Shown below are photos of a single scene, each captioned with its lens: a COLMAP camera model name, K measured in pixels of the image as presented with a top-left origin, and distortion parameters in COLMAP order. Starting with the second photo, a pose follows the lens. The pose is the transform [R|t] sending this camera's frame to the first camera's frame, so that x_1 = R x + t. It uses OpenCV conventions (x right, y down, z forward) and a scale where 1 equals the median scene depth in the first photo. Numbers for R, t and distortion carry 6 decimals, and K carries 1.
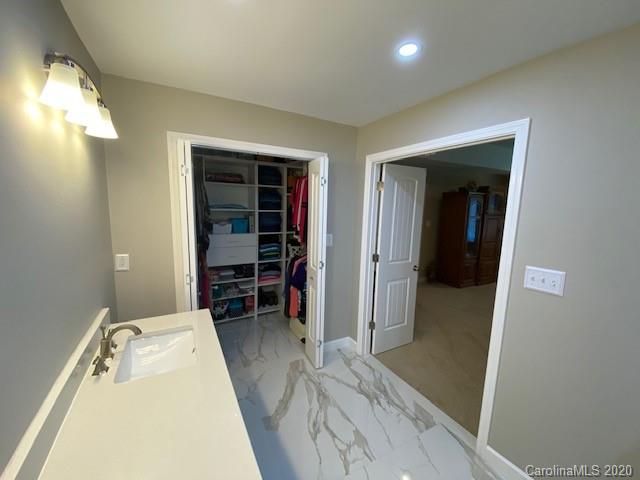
lens RADIAL K [[258.7, 0, 317.8], [0, 258.7, 239.7], [0, 0, 1]] dist [0.031150, -0.025385]
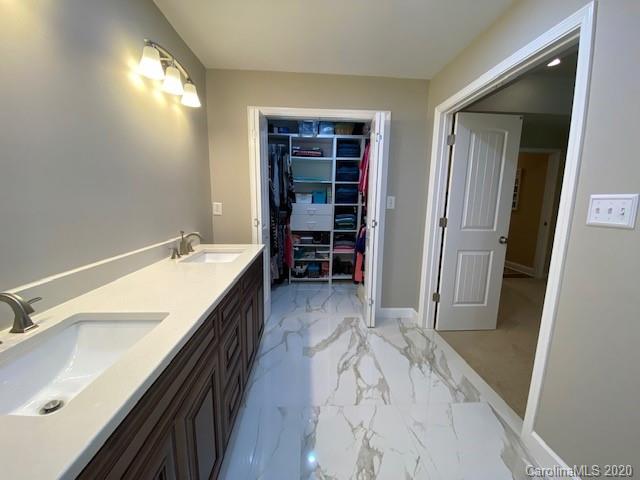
lens RADIAL K [[258.7, 0, 317.8], [0, 258.7, 239.7], [0, 0, 1]] dist [0.031150, -0.025385]
pose [[0.900385, 0.054465, -0.431671, 0.221457], [-0.050772, 0.998508, 0.020083, 0.133027], [0.432121, 0.003834, 0.901808, -0.003114]]
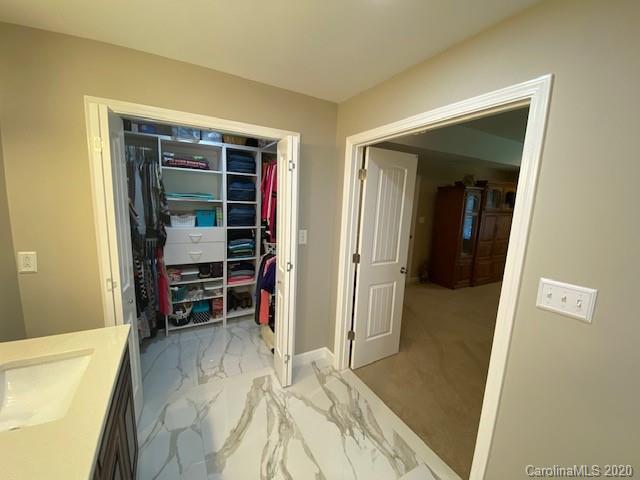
lens RADIAL K [[258.7, 0, 317.8], [0, 258.7, 239.7], [0, 0, 1]] dist [0.031150, -0.025385]
pose [[0.999799, 0.015242, 0.013013, 0.082070], [-0.015499, 0.999684, 0.019812, -0.006298], [-0.012707, -0.020010, 0.999719, 0.142107]]
